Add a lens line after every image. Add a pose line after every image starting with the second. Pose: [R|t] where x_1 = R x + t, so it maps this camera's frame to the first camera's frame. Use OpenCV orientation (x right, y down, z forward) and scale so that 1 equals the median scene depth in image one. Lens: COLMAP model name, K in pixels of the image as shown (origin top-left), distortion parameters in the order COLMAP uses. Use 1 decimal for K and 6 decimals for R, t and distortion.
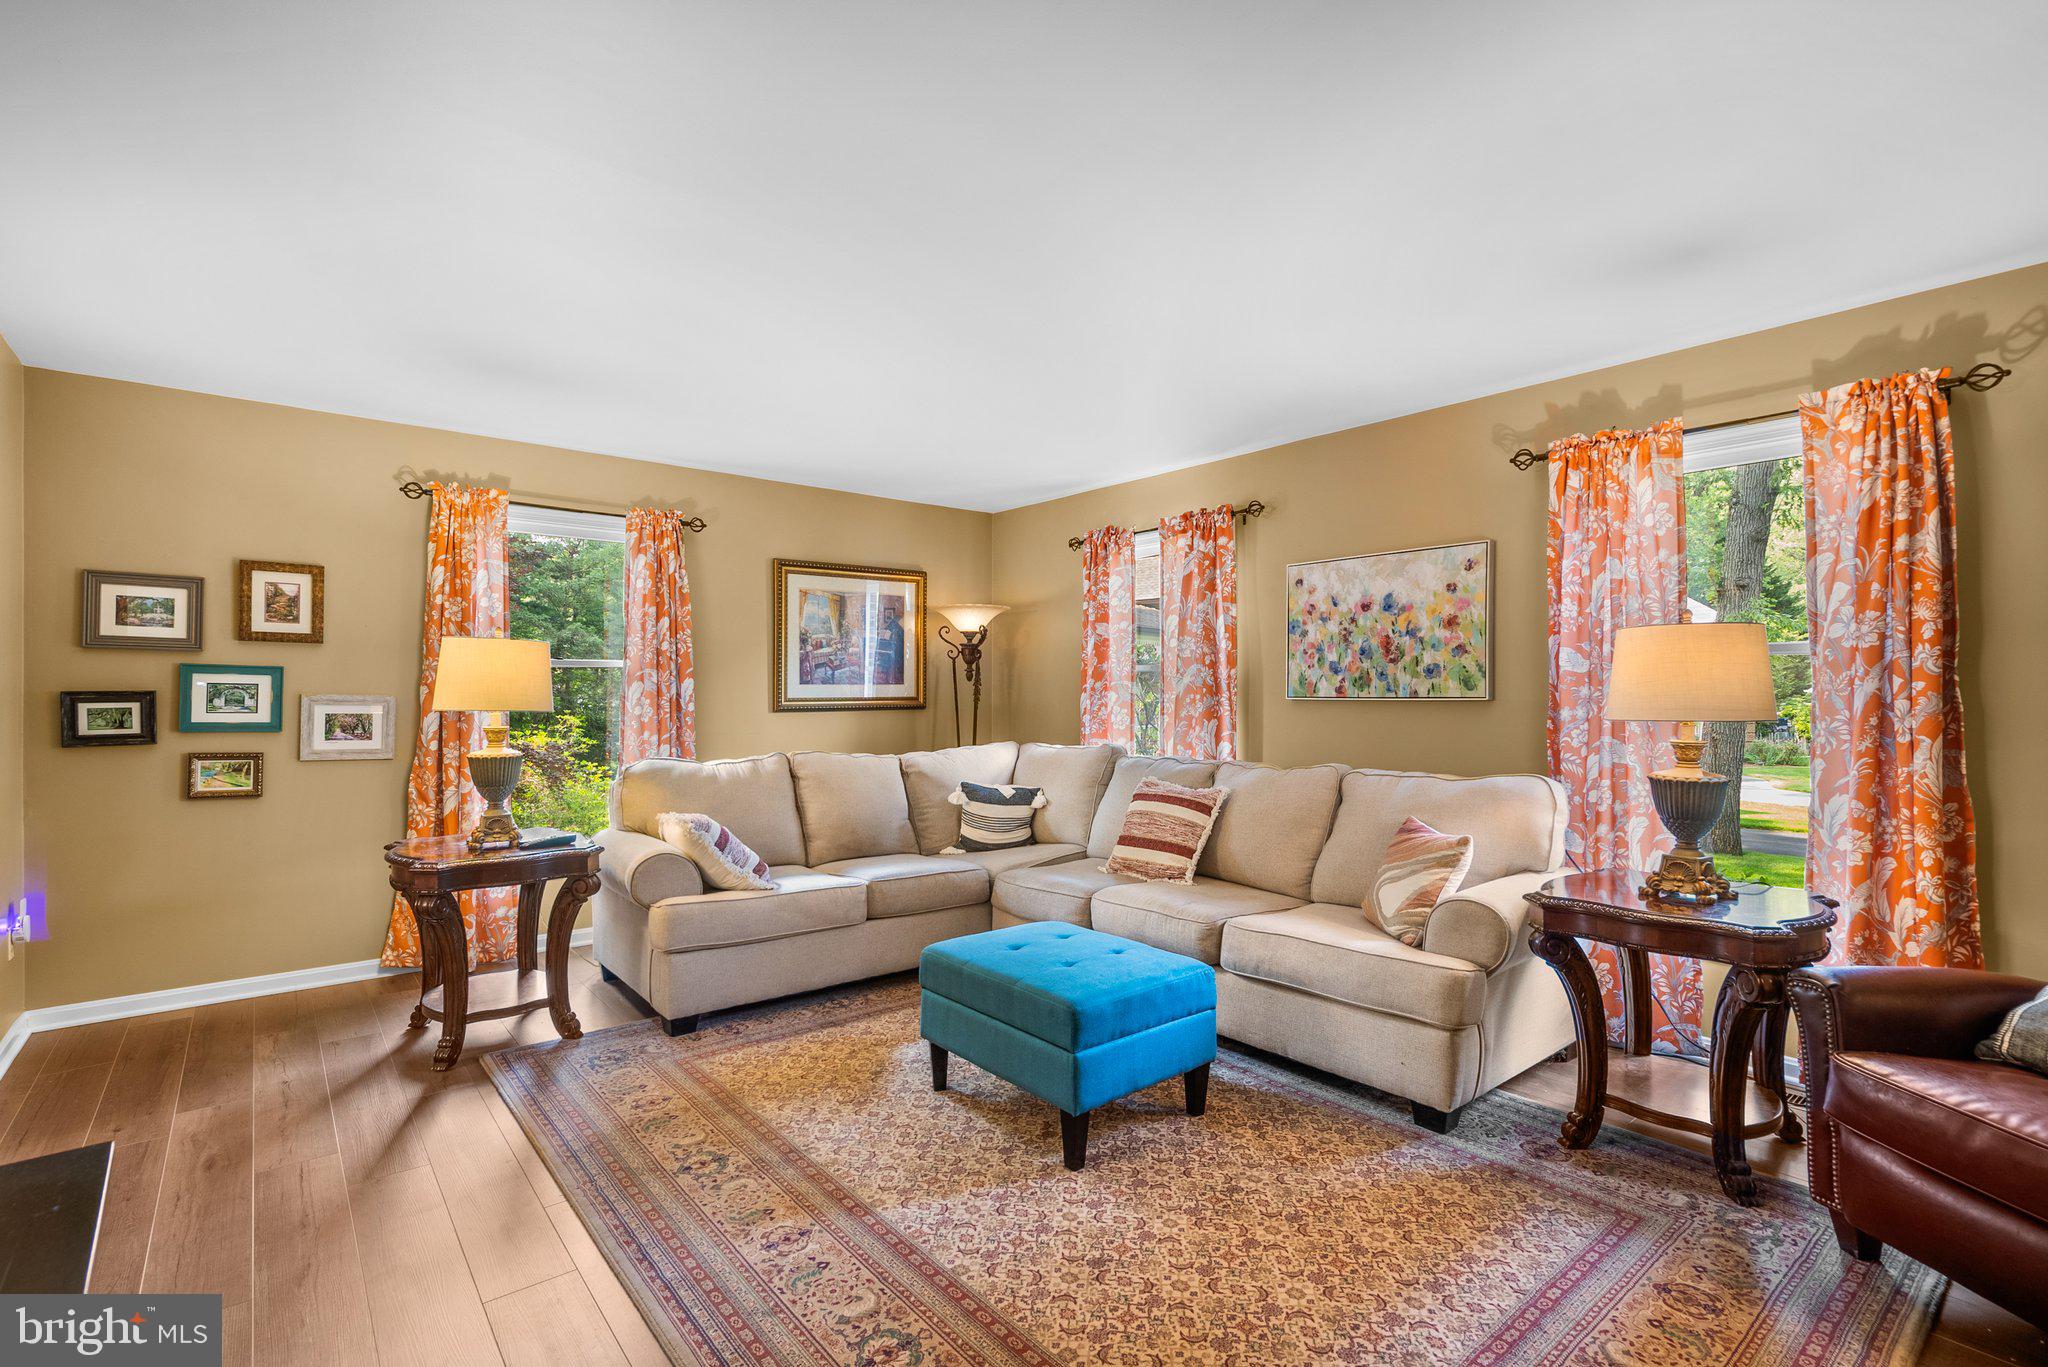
lens RADIAL K [[937.9, 0, 1032.9], [0, 937.9, 695.4], [0, 0, 1]] dist [-0.006552, 0.000782]
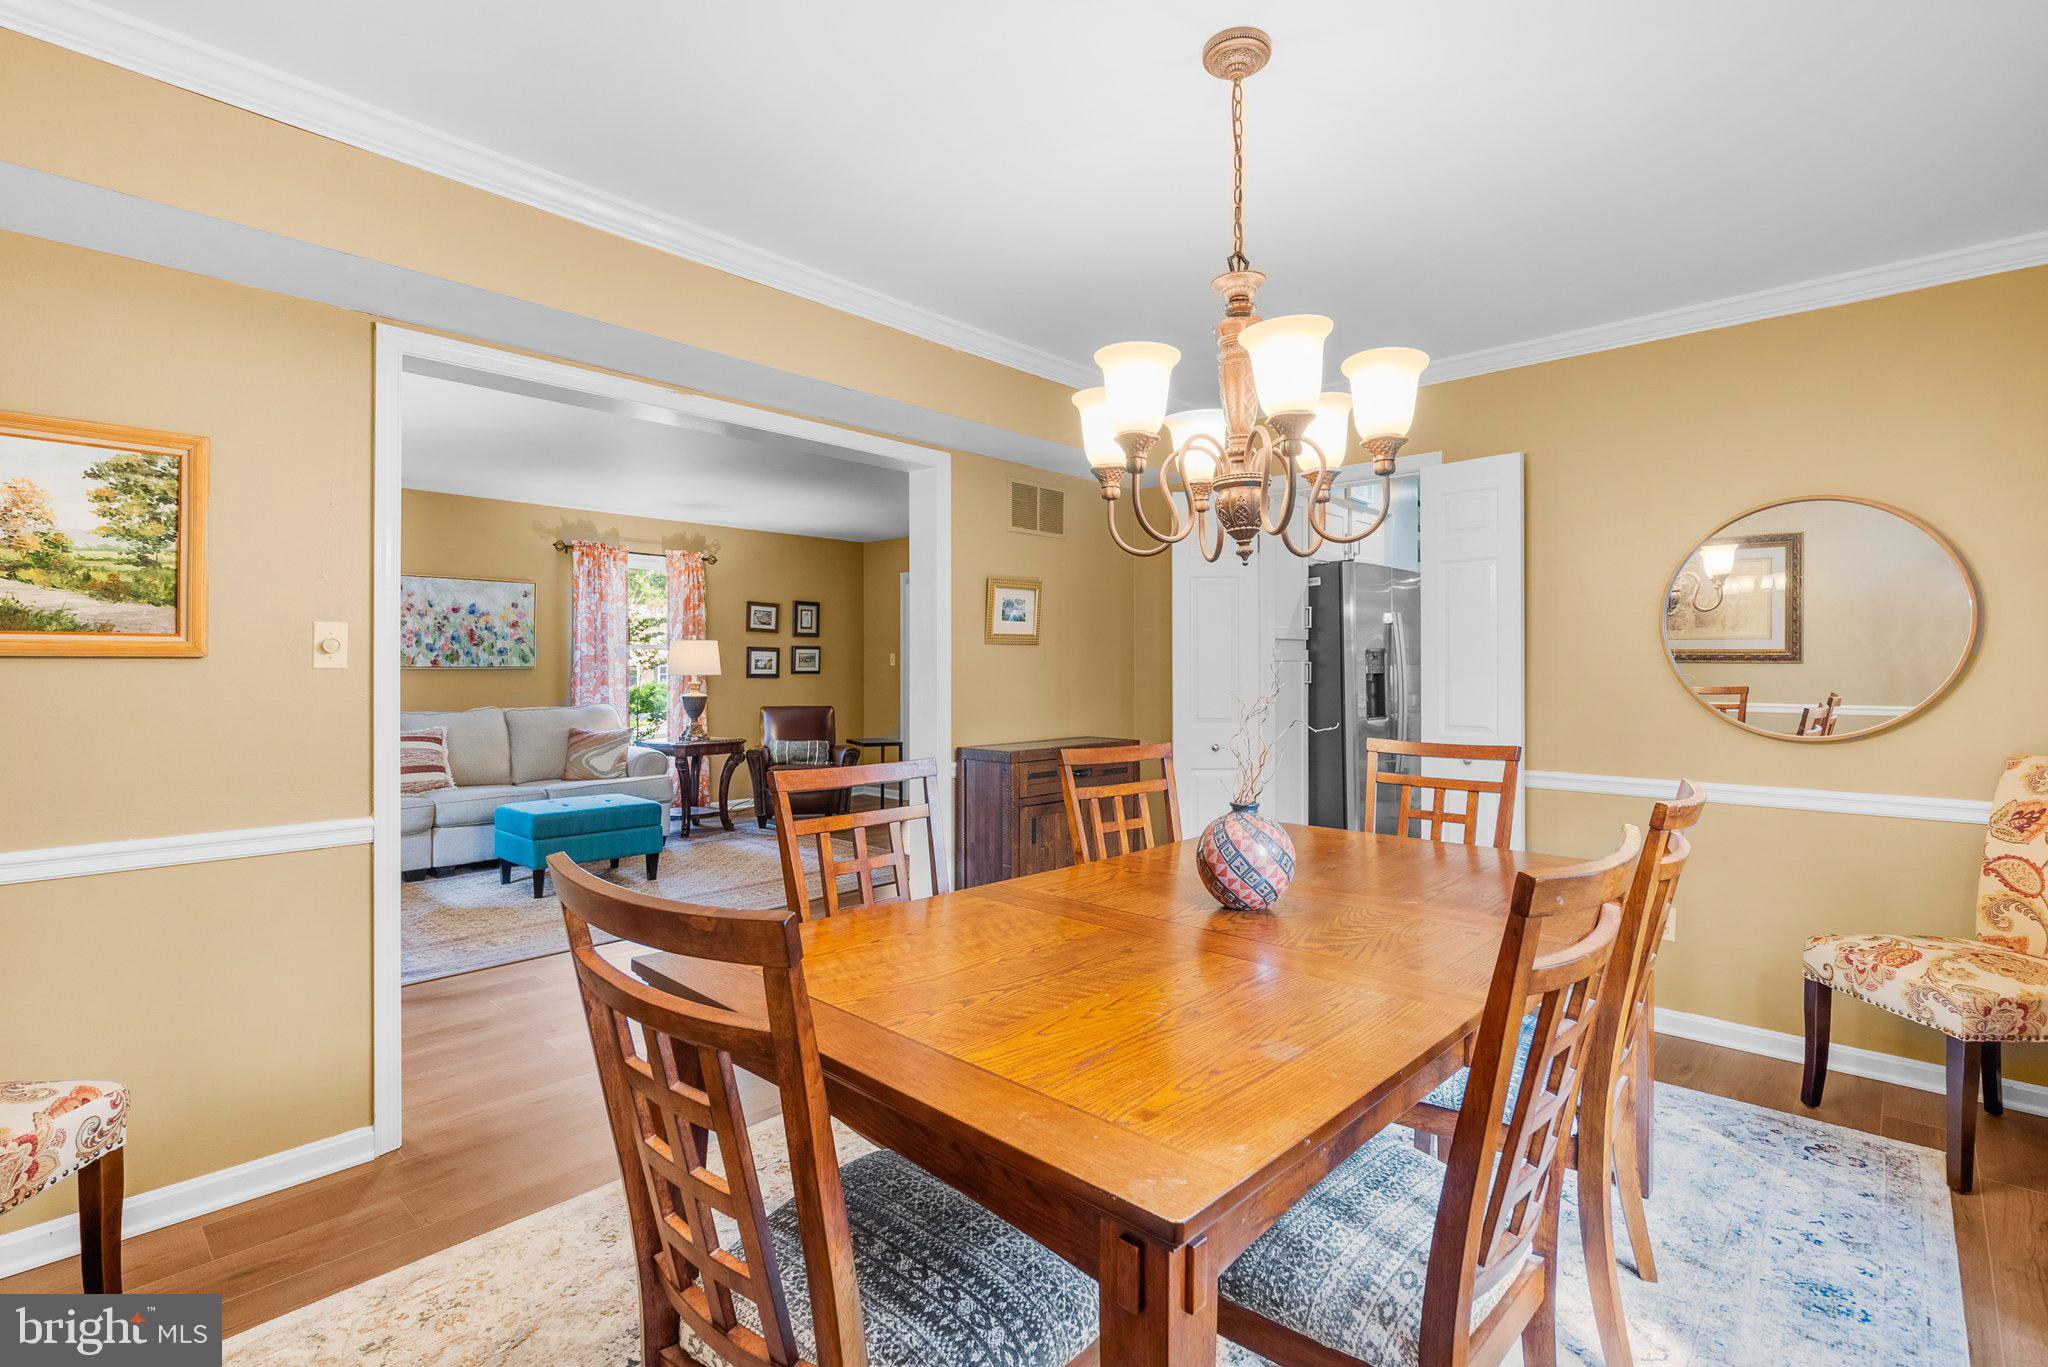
lens RADIAL K [[947.0, 0, 999.2], [0, 947.0, 660.3], [0, 0, 1]] dist [0.028128, 0.000263]
pose [[-0.103228, 0.004045, 0.994650, -1.421423], [-0.000610, 0.999991, -0.004130, -0.003132], [-0.994658, -0.001033, -0.103225, 0.261981]]
